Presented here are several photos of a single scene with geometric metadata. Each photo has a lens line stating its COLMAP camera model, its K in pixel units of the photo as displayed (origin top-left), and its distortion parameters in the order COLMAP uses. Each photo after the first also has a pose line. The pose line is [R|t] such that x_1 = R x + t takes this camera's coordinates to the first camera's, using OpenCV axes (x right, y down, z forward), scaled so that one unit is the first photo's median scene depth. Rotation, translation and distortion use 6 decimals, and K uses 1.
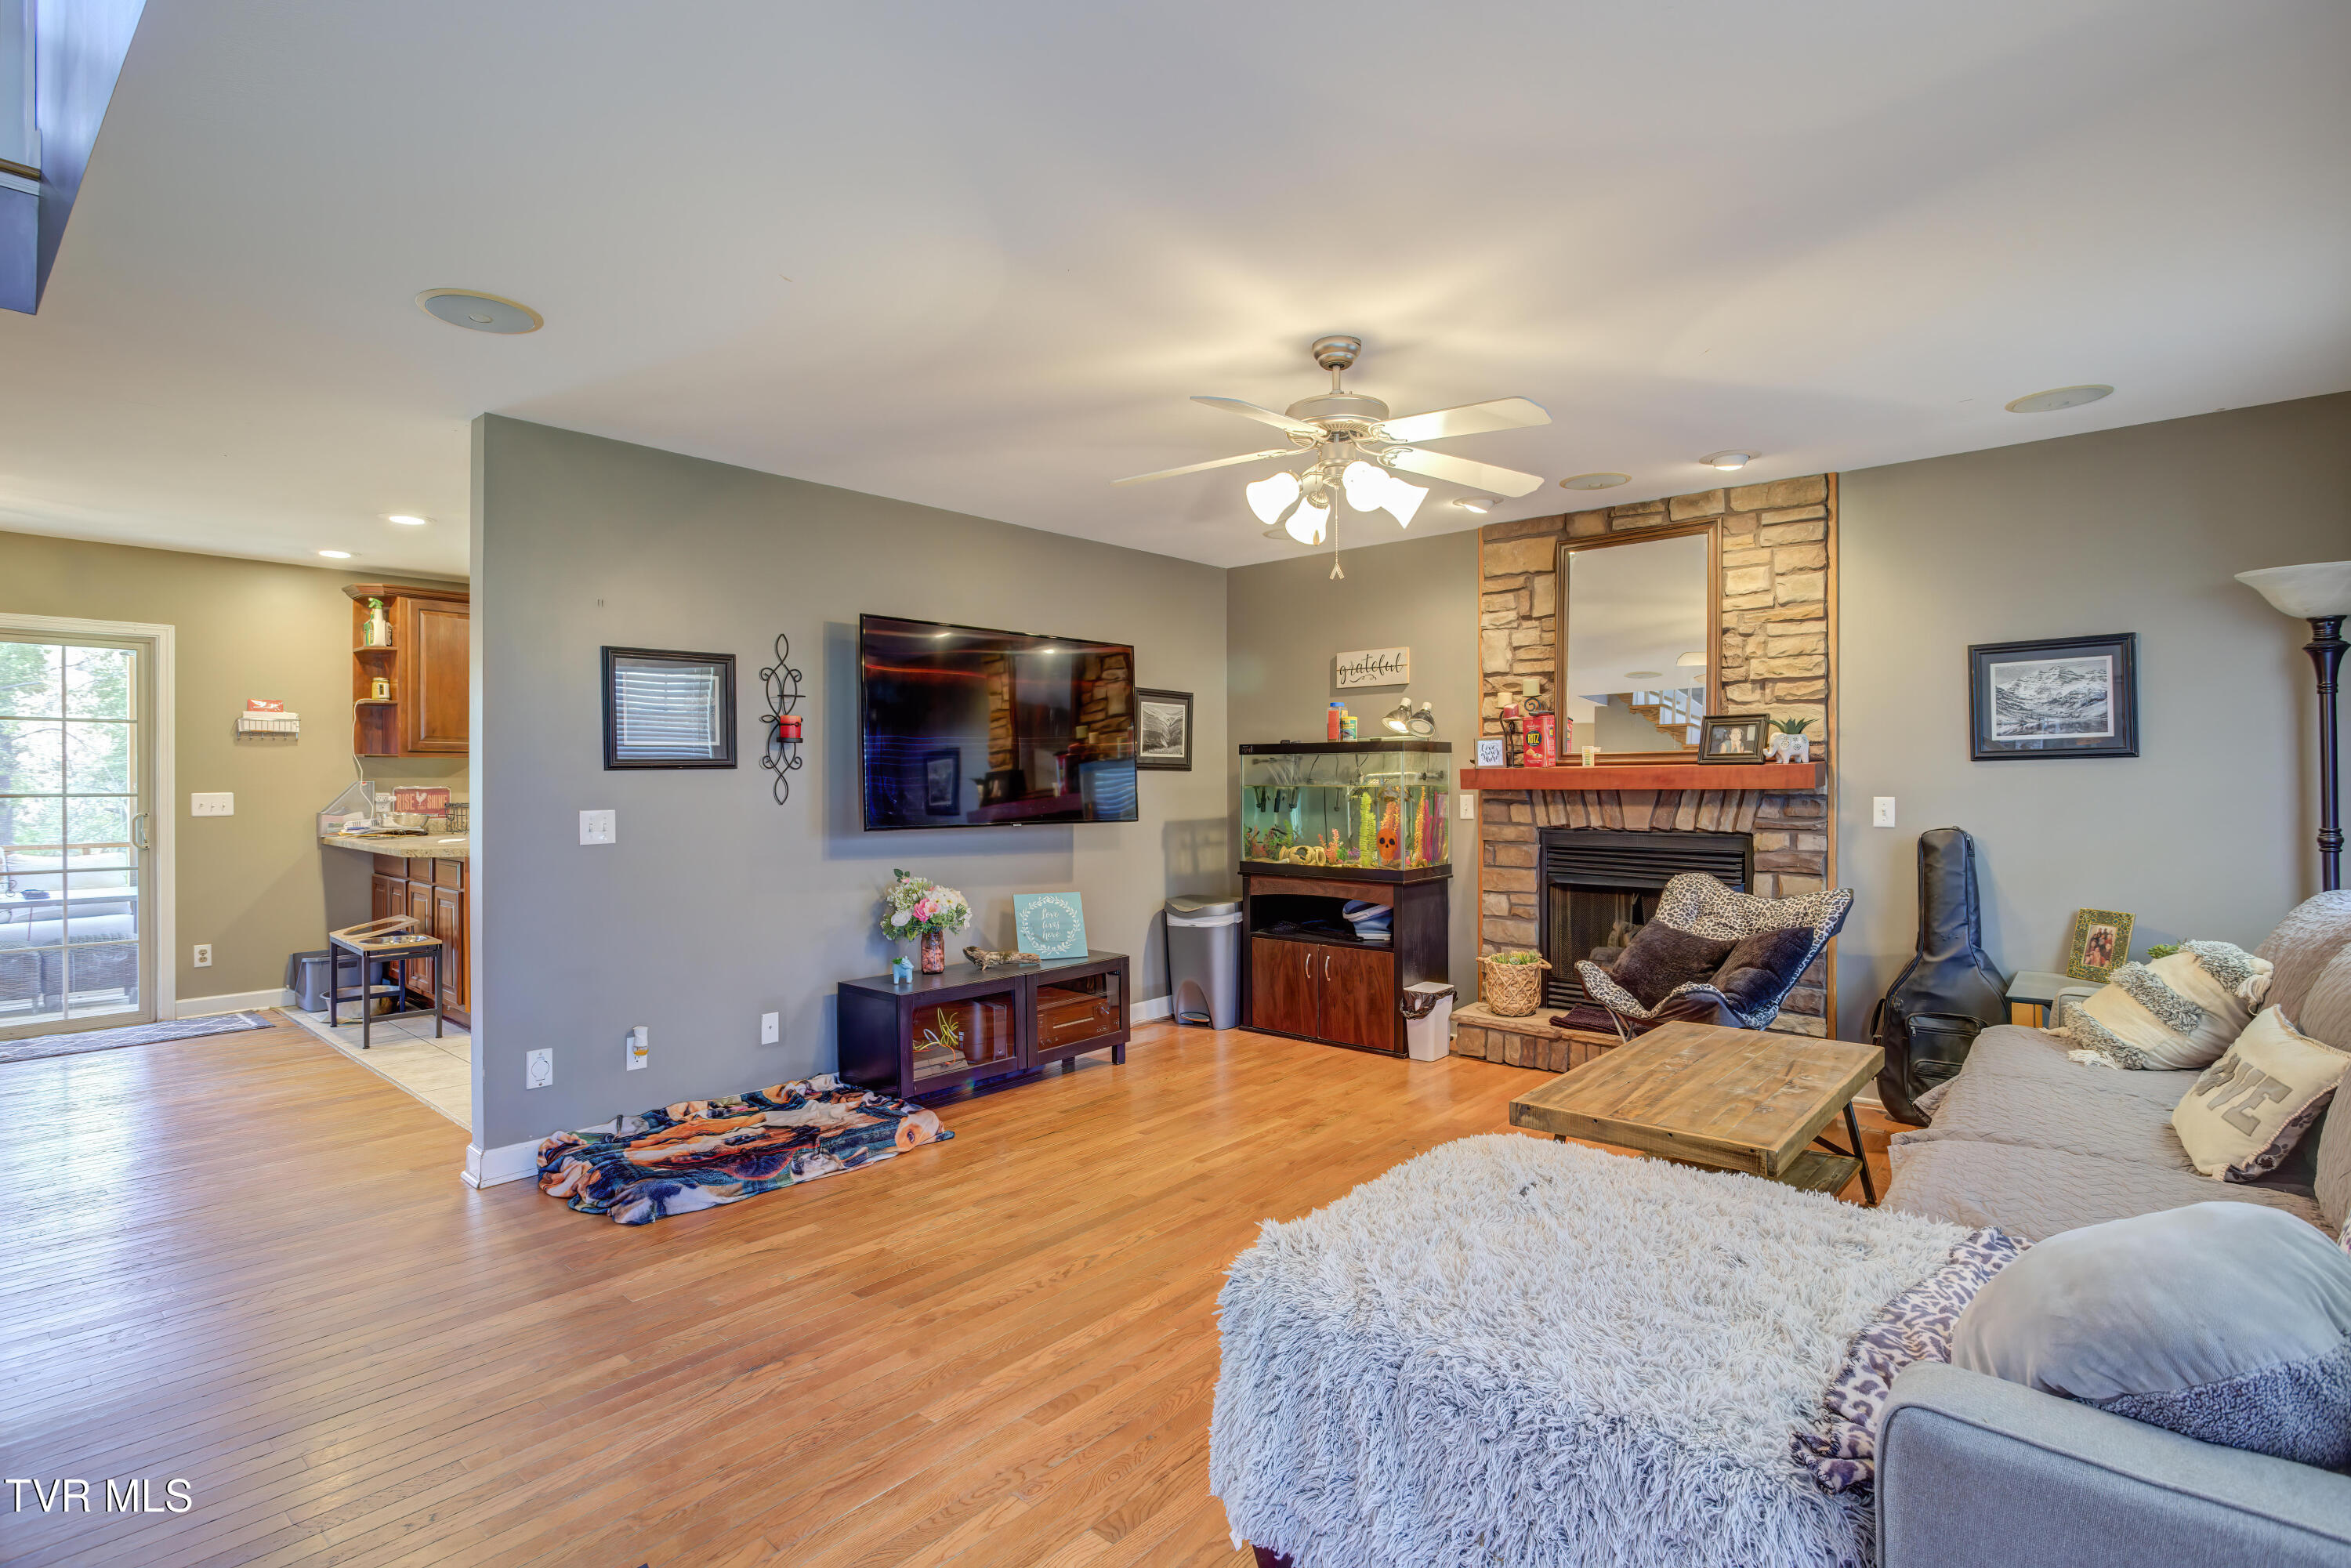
lens RADIAL K [[1138.6, 0, 1177.3], [0, 1138.6, 778.2], [0, 0, 1]] dist [-0.003415, -0.000789]
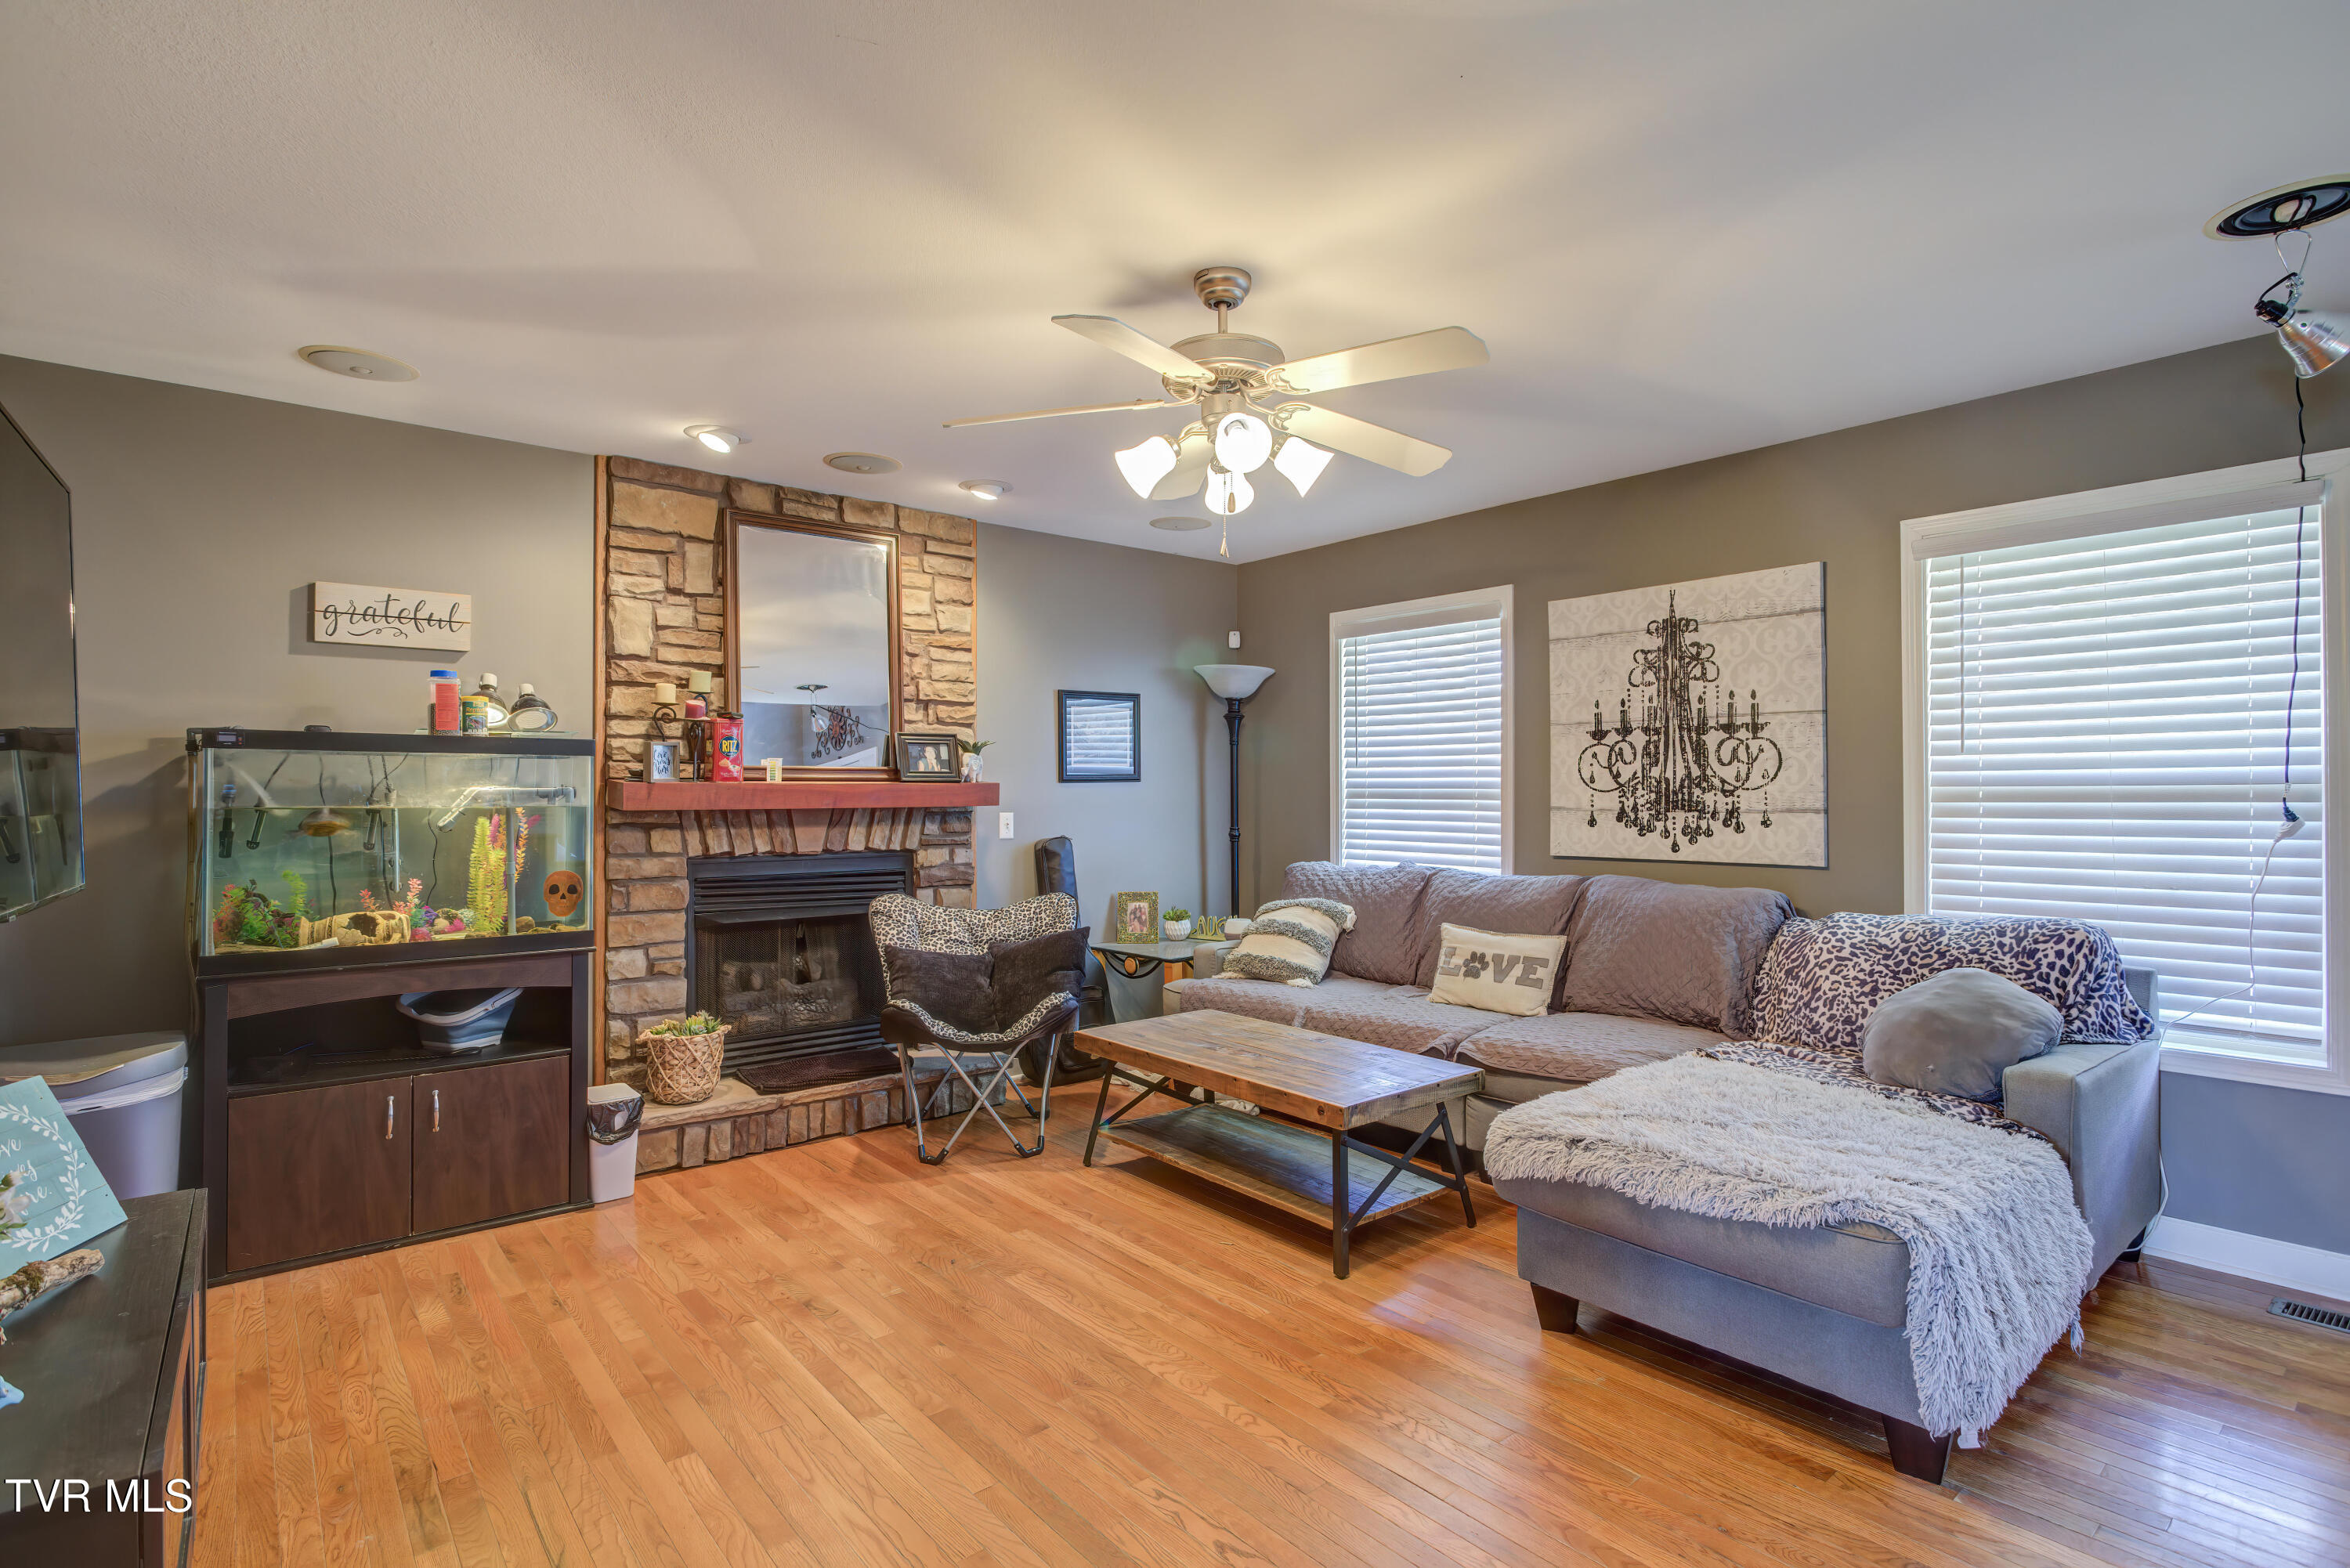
lens RADIAL K [[1138.0, 0, 1175.0], [0, 1138.0, 787.3], [0, 0, 1]] dist [-0.003415, -0.000789]
pose [[0.166290, 0.010762, 0.986018, -0.452259], [-0.000150, 0.999941, -0.010889, 0.003029], [-0.986077, 0.001663, 0.166282, 0.588572]]
